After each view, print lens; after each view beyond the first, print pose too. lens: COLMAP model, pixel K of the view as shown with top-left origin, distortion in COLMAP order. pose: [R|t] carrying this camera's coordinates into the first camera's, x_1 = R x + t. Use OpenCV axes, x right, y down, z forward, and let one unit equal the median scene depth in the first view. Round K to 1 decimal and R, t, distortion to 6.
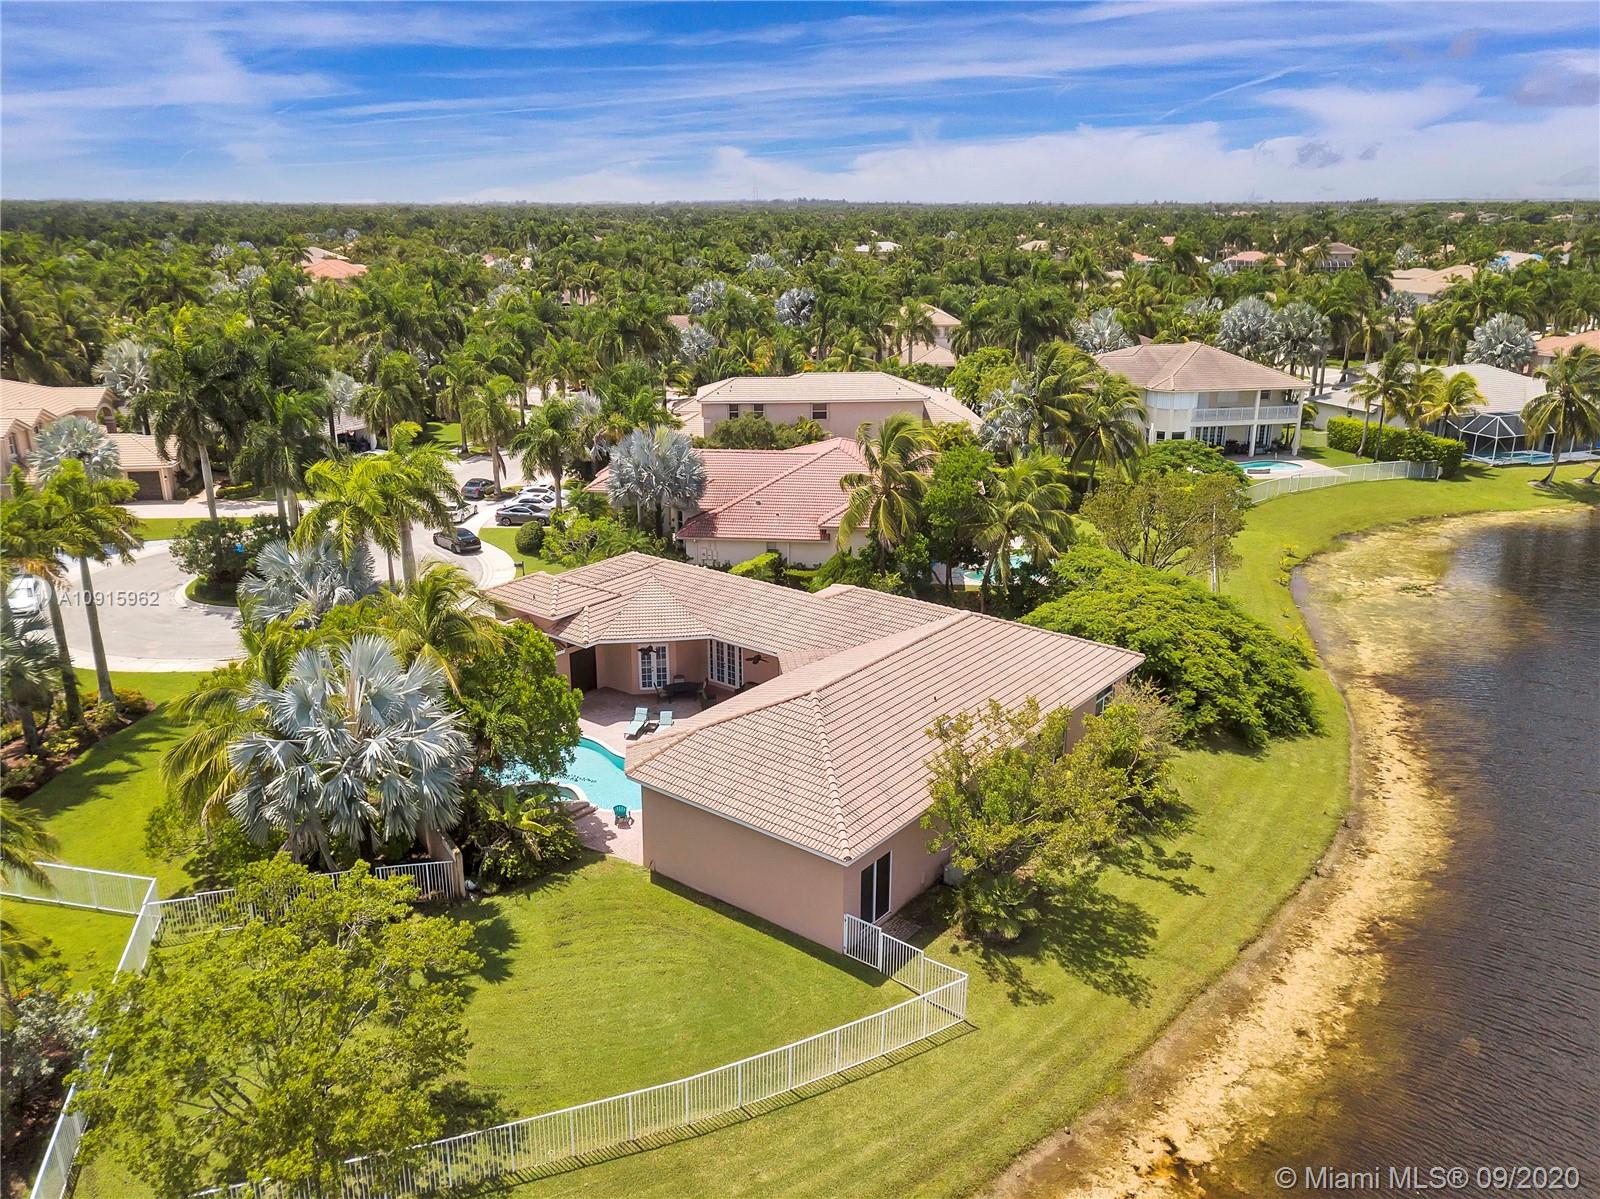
lens RADIAL K [[1205.7, 0, 800.0], [0, 1205.7, 599.5], [0, 0, 1]] dist [0.012055, 0.002150]
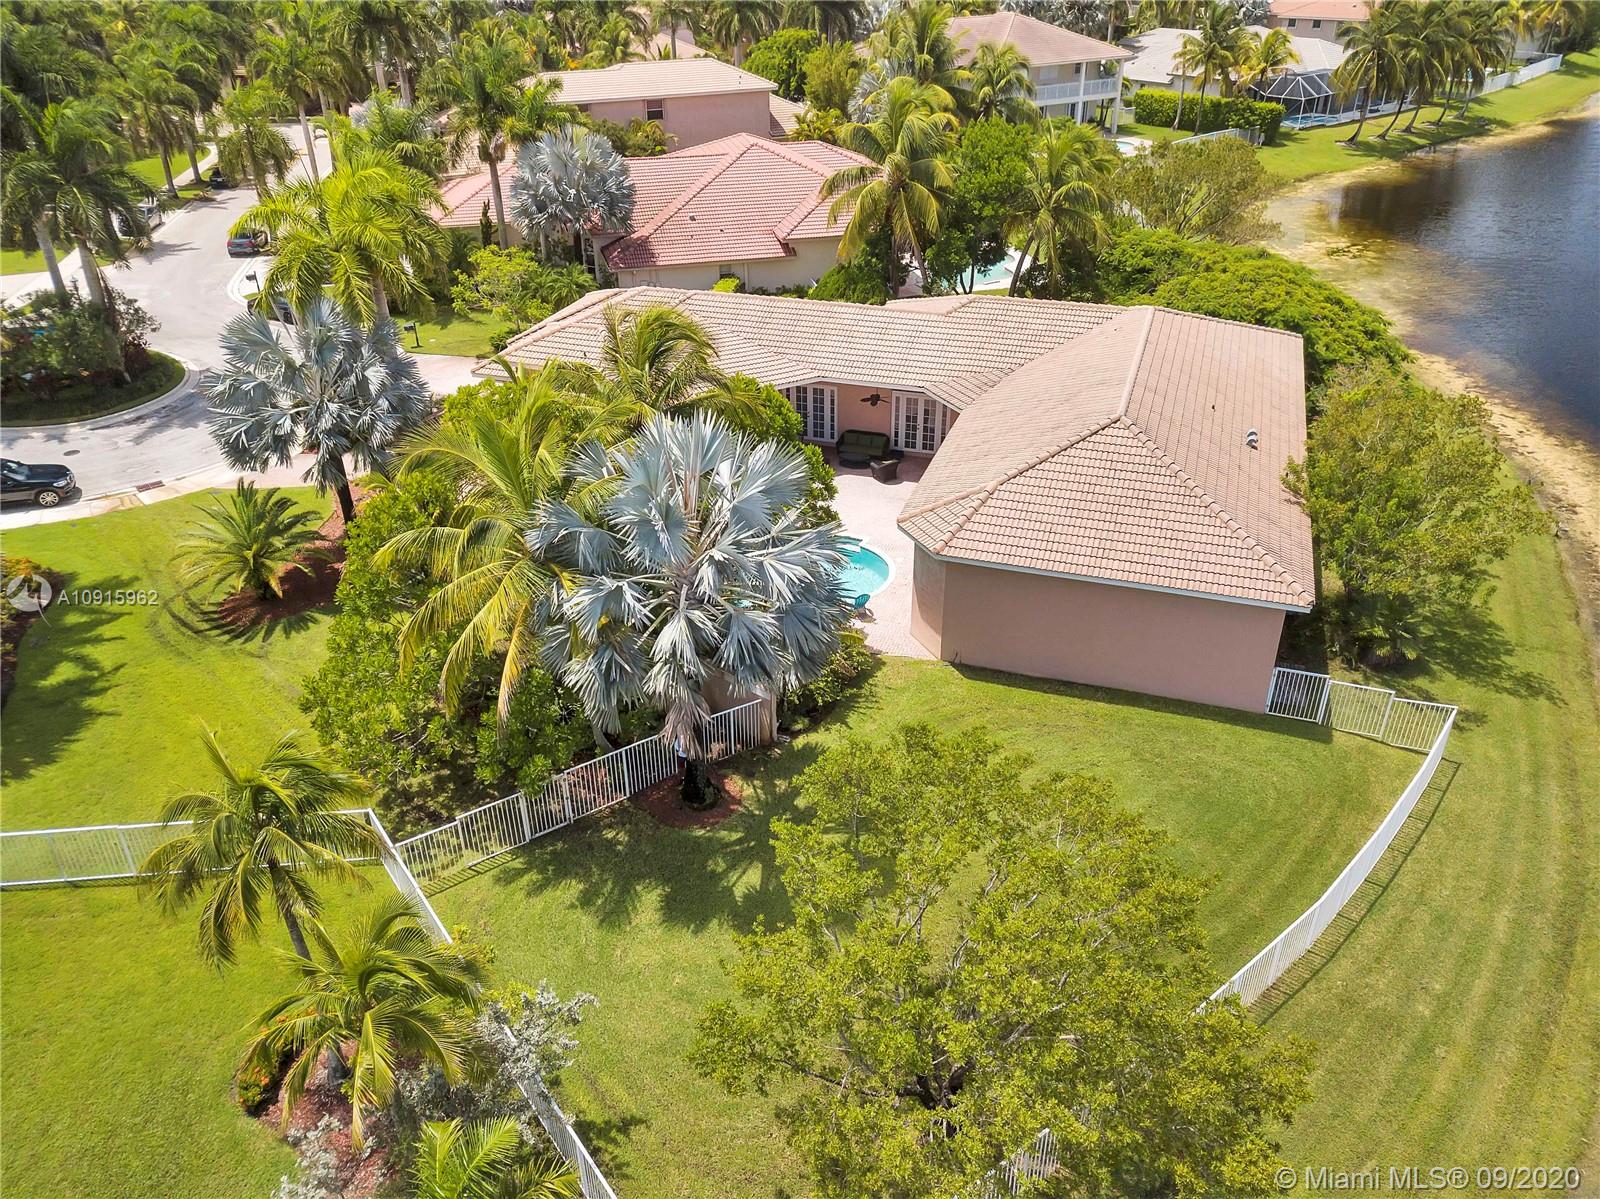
lens RADIAL K [[1205.7, 0, 800.0], [0, 1205.7, 599.5], [0, 0, 1]] dist [0.012055, 0.002150]
pose [[0.942901, -0.174769, 0.283537, -0.250633], [0.112031, 0.968091, 0.224163, -0.004883], [-0.313667, -0.179599, 0.932393, 0.165452]]
